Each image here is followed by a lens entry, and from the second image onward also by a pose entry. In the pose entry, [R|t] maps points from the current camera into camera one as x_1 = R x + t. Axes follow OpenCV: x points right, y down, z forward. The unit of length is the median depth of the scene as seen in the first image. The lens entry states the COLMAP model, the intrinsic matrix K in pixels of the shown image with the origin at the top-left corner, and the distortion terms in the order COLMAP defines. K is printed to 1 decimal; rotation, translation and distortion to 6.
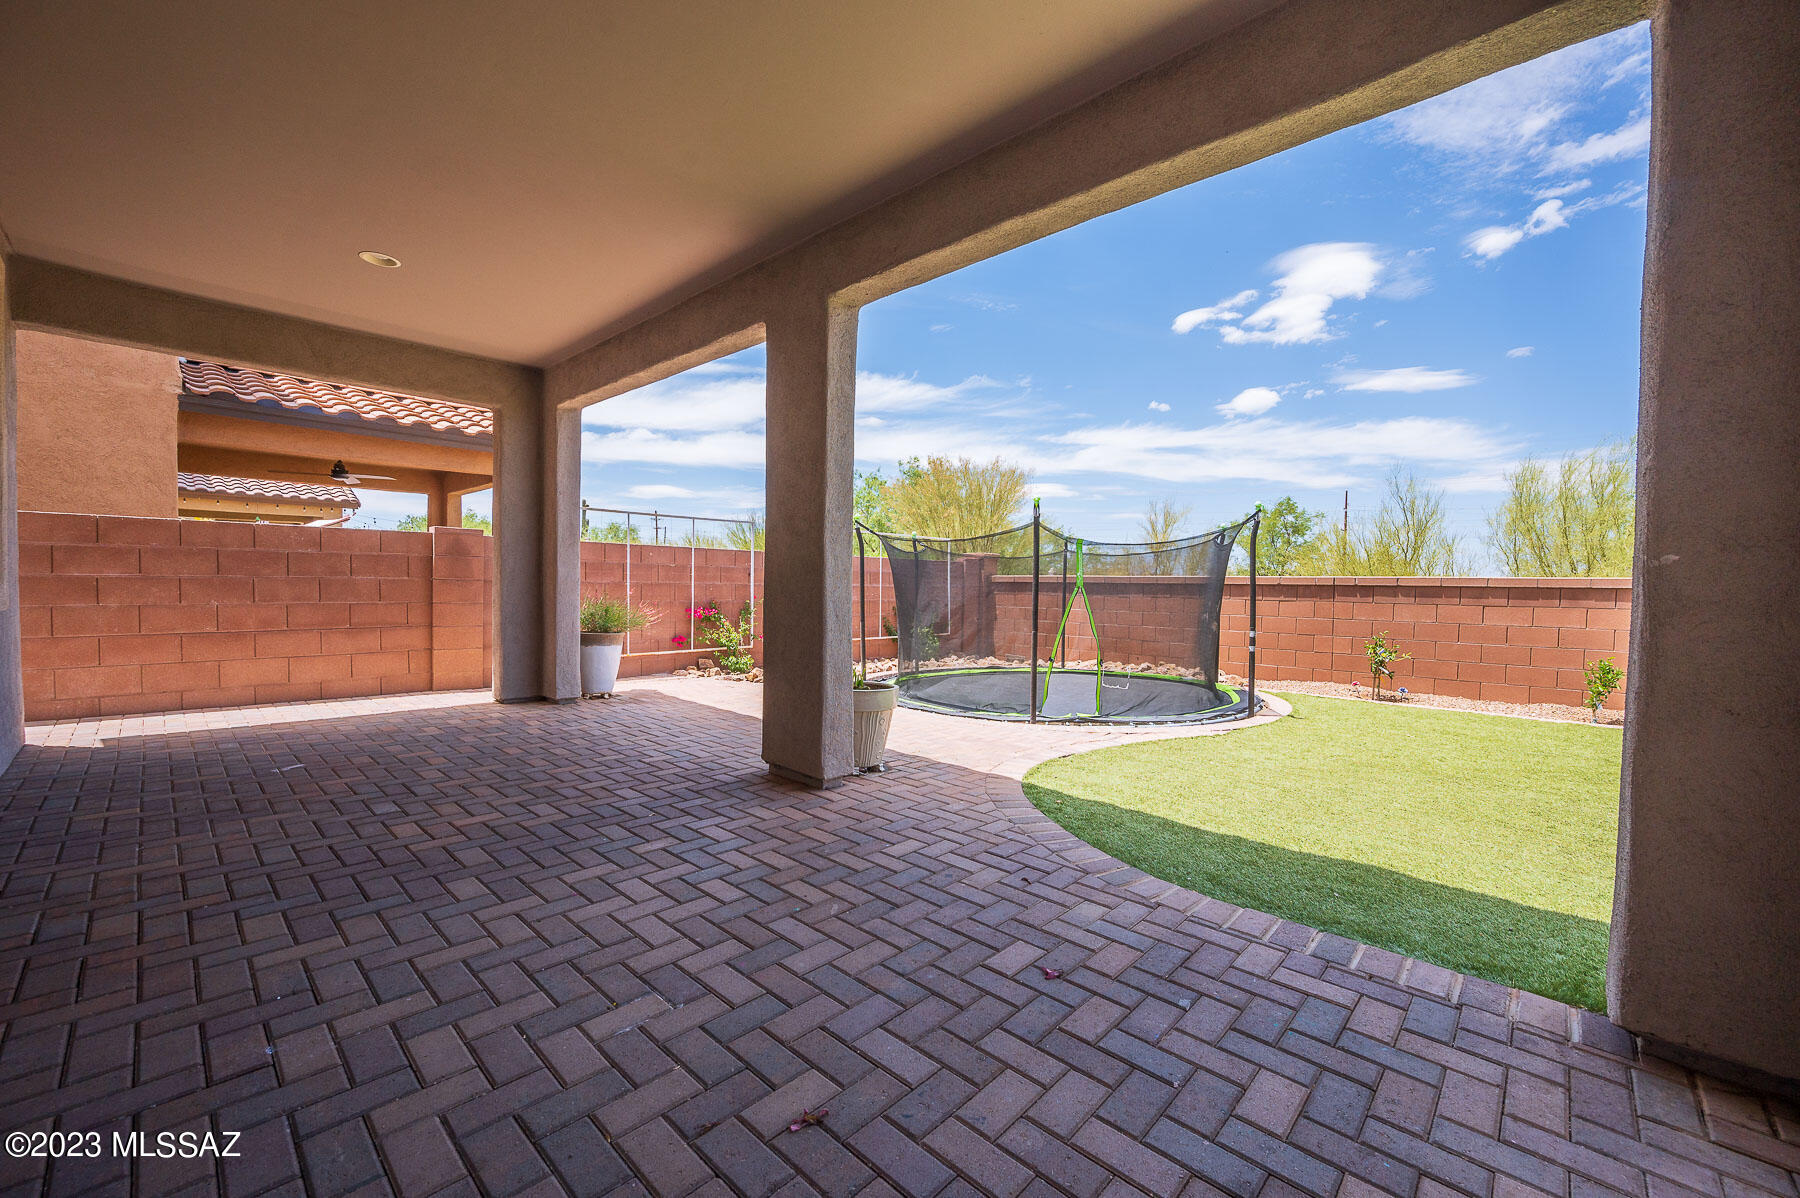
lens RADIAL K [[714.0, 0, 900.0], [0, 714.0, 599.0], [0, 0, 1]] dist [0.000132, 0.000260]
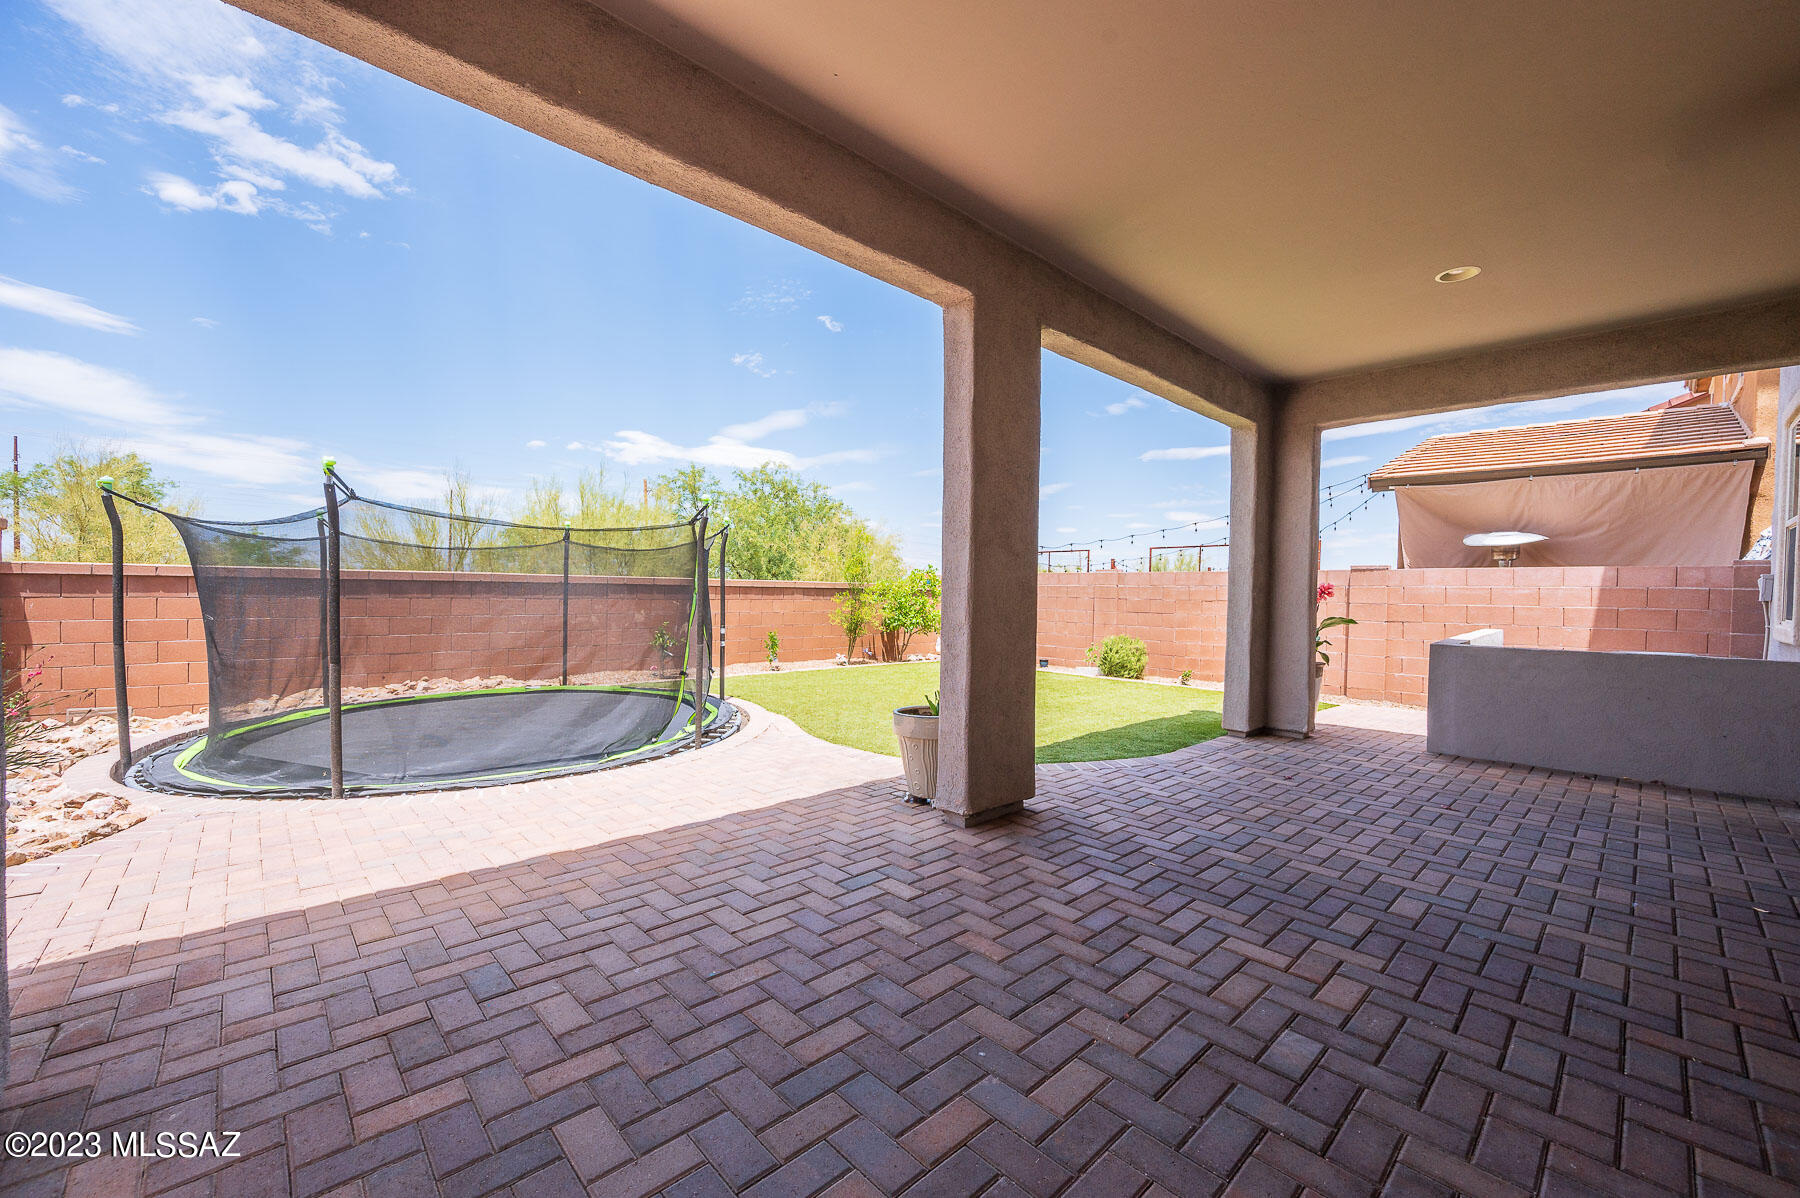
lens RADIAL K [[707.4, 0, 904.2], [0, 707.4, 604.1], [0, 0, 1]] dist [-0.003108, 0.000391]
pose [[0.058926, -0.032665, 0.997728, -1.346454], [0.003821, 0.999465, 0.032497, -0.068982], [-0.998255, 0.001898, 0.059020, 1.345973]]
